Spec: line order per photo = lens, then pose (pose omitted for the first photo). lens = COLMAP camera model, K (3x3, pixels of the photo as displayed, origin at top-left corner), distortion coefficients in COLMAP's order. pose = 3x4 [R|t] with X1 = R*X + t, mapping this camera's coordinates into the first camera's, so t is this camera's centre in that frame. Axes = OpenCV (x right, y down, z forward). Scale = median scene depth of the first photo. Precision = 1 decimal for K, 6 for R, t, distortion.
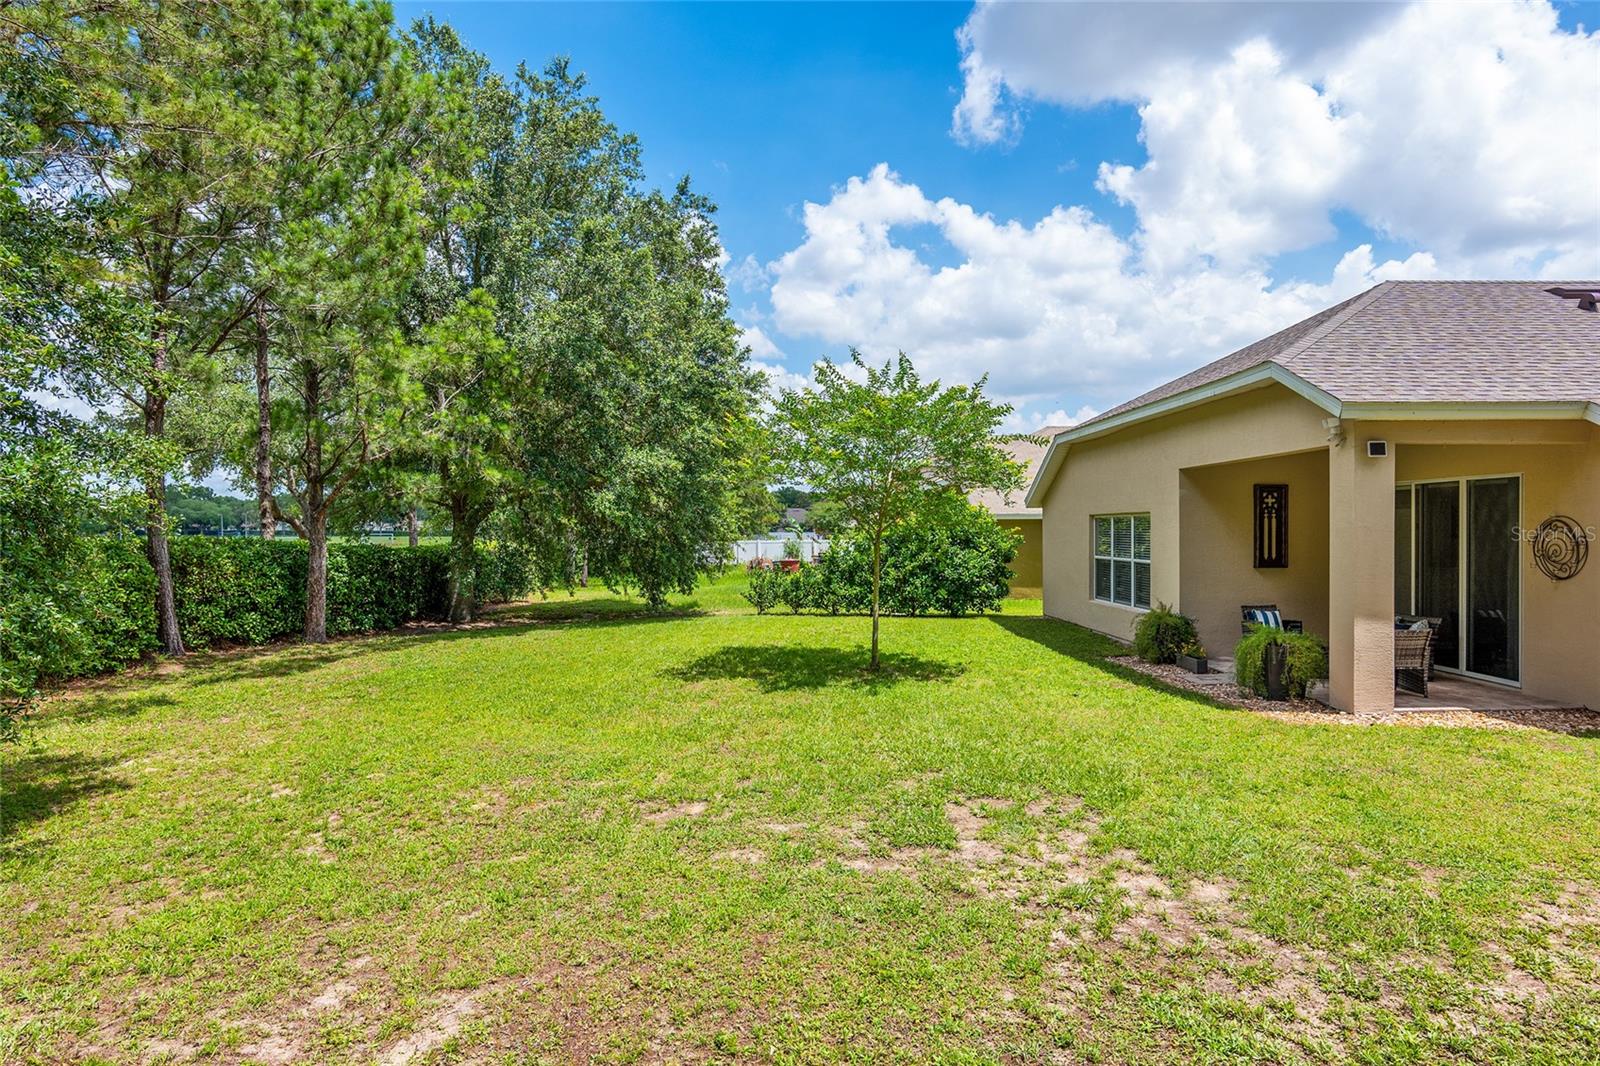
lens RADIAL K [[908.3, 0, 804.2], [0, 908.3, 534.3], [0, 0, 1]] dist [0.001293, -0.000077]
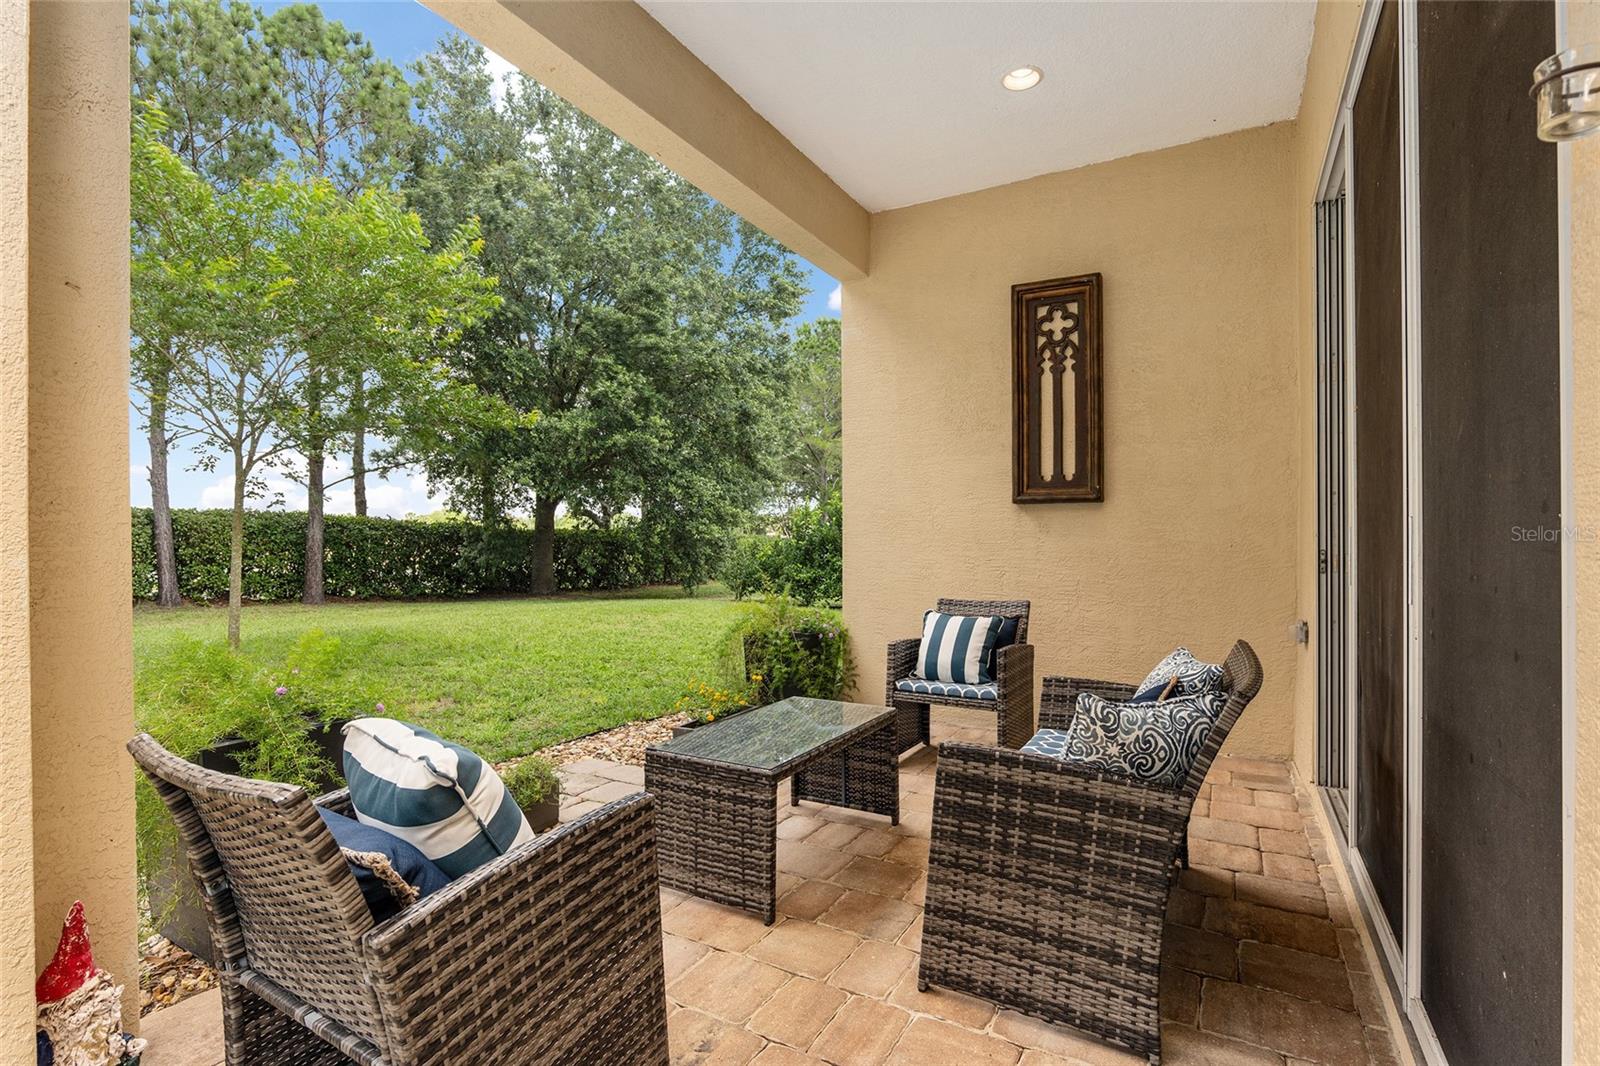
lens RADIAL K [[753.0, 0, 796.0], [0, 753.0, 541.4], [0, 0, 1]] dist [-0.018246, 0.000426]
pose [[0.854884, -0.000124, -0.518820, 0.546806], [-0.000084, 1.000000, -0.000377, 0.049193], [0.518820, 0.000366, 0.854884, 0.638664]]
